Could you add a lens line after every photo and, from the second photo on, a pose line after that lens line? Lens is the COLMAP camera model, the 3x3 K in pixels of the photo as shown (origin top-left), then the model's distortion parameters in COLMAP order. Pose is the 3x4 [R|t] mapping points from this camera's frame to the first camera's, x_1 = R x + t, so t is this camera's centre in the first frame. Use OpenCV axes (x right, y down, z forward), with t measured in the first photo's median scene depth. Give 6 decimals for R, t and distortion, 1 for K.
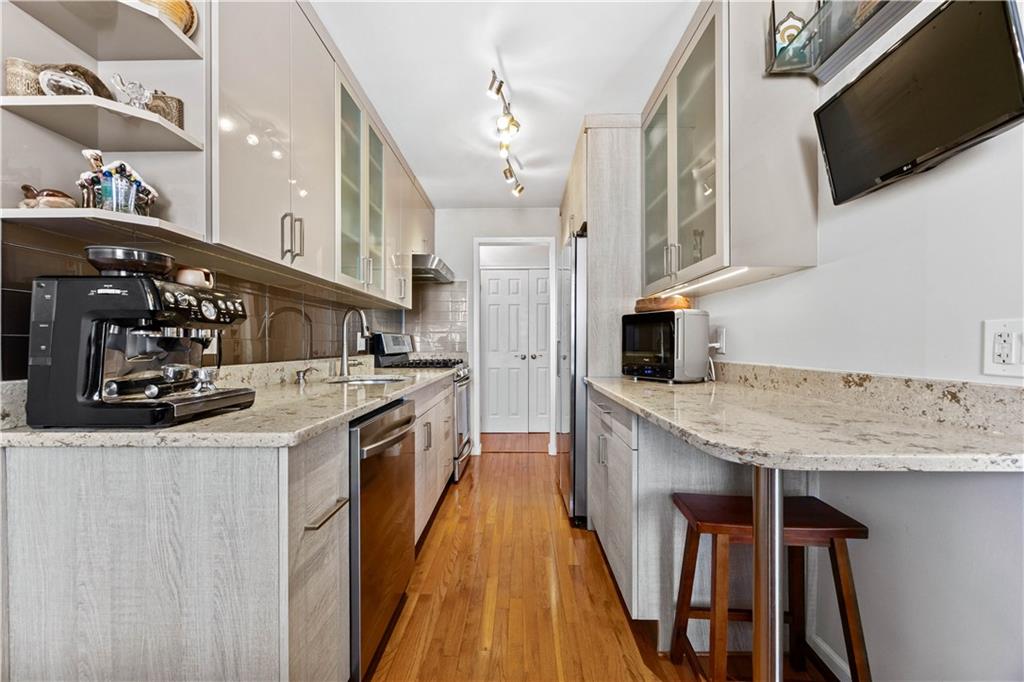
lens RADIAL K [[393.7, 0, 514.2], [0, 393.7, 346.6], [0, 0, 1]] dist [0.001622, -0.000100]
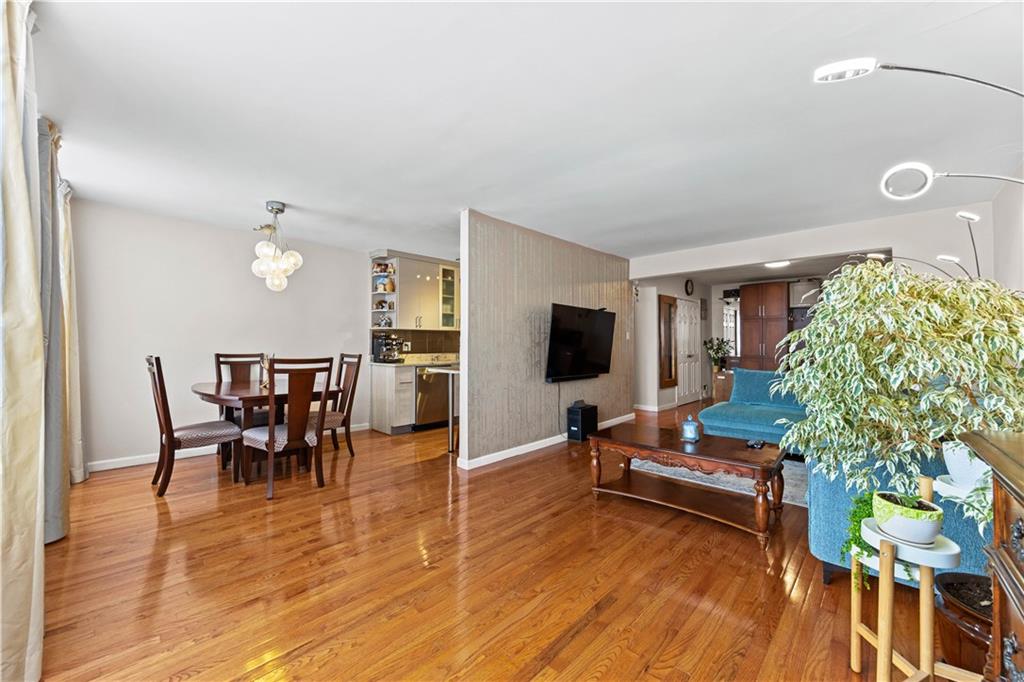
lens RADIAL K [[393.7, 0, 511.9], [0, 393.7, 343.4], [0, 0, 1]] dist [0.001622, -0.000100]
pose [[0.737558, 0.006625, -0.675251, 2.800397], [-0.007127, 0.999973, 0.002026, -0.074496], [0.675246, 0.003319, 0.737585, -1.298406]]
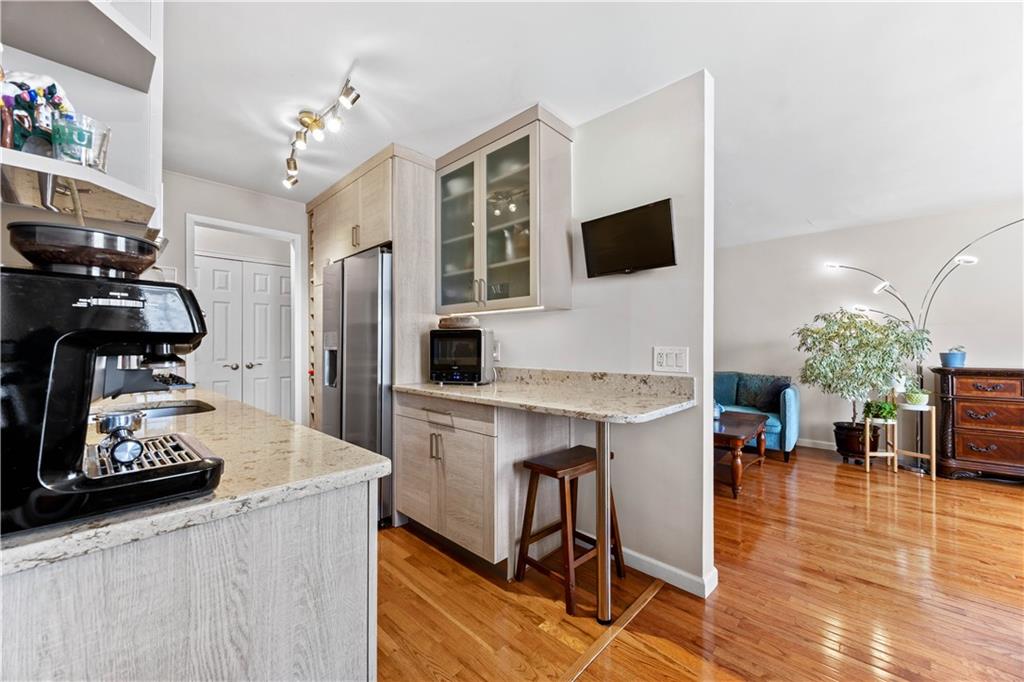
lens RADIAL K [[393.7, 0, 513.3], [0, 393.7, 345.4], [0, 0, 1]] dist [0.001622, -0.000100]
pose [[0.673903, 0.003514, 0.738812, -0.803199], [0.001833, 0.999978, -0.006428, -0.049071], [-0.738818, 0.005686, 0.673881, 0.065059]]
